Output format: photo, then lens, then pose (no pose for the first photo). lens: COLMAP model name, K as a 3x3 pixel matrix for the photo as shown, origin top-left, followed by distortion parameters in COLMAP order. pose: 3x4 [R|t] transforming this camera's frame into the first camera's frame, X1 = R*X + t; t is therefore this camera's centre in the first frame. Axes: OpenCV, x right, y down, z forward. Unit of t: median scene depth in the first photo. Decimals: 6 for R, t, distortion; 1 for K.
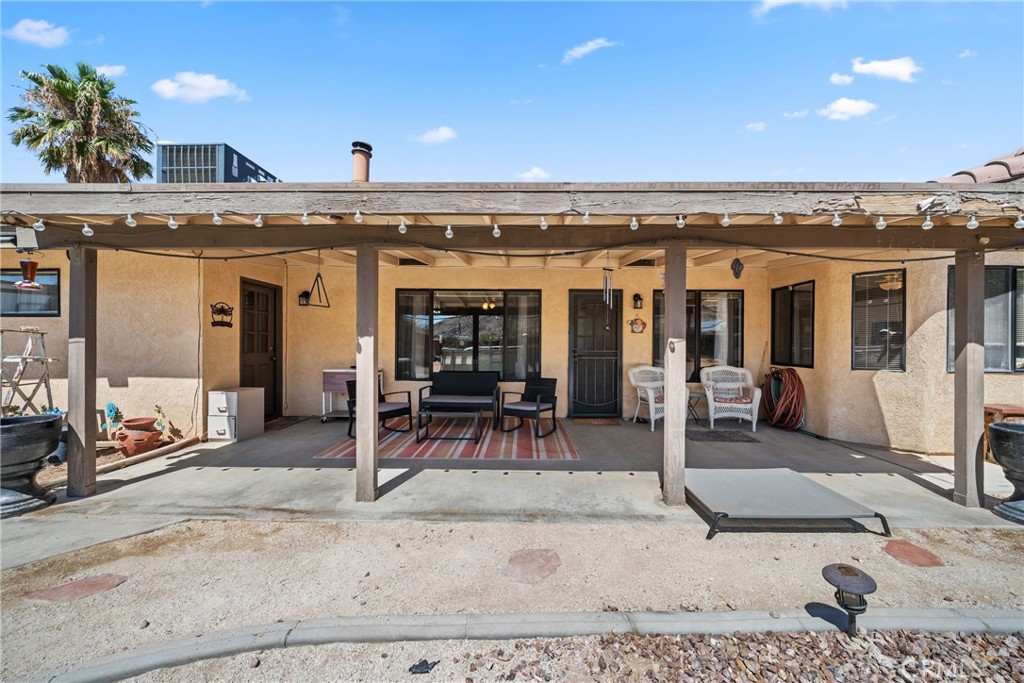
lens RADIAL K [[353.1, 0, 518.7], [0, 353.1, 344.0], [0, 0, 1]] dist [-0.007937, 0.000520]
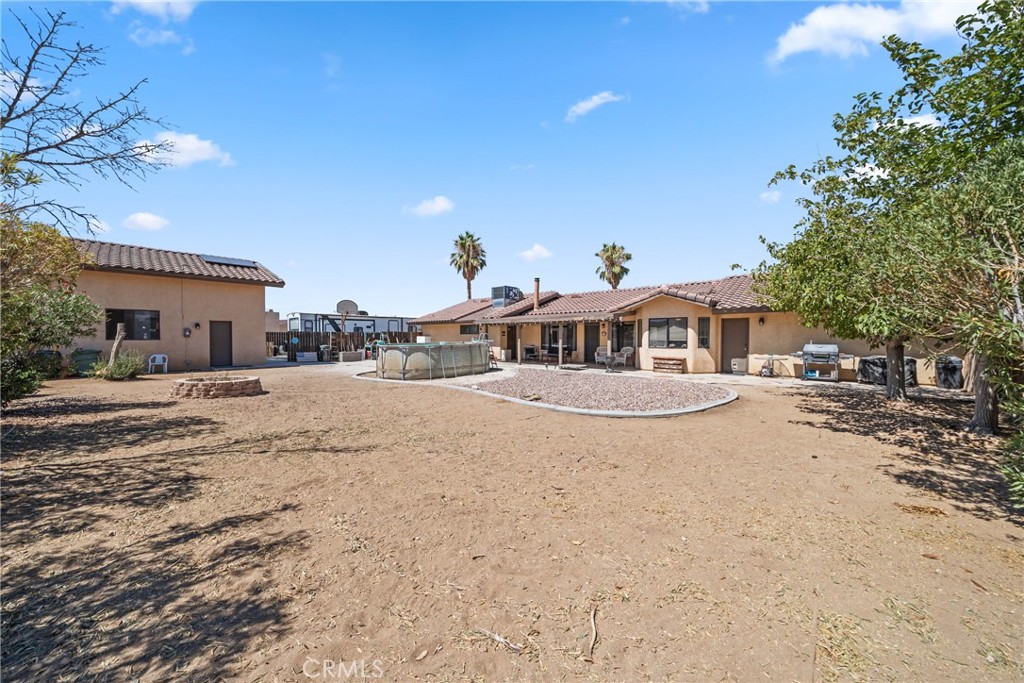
lens RADIAL K [[353.1, 0, 514.3], [0, 353.1, 339.5], [0, 0, 1]] dist [-0.007937, 0.000520]
pose [[0.761188, 0.005815, -0.648505, 0.779190], [0.004157, 0.999896, 0.013844, -0.021467], [0.648518, -0.013234, 0.761085, -0.837174]]
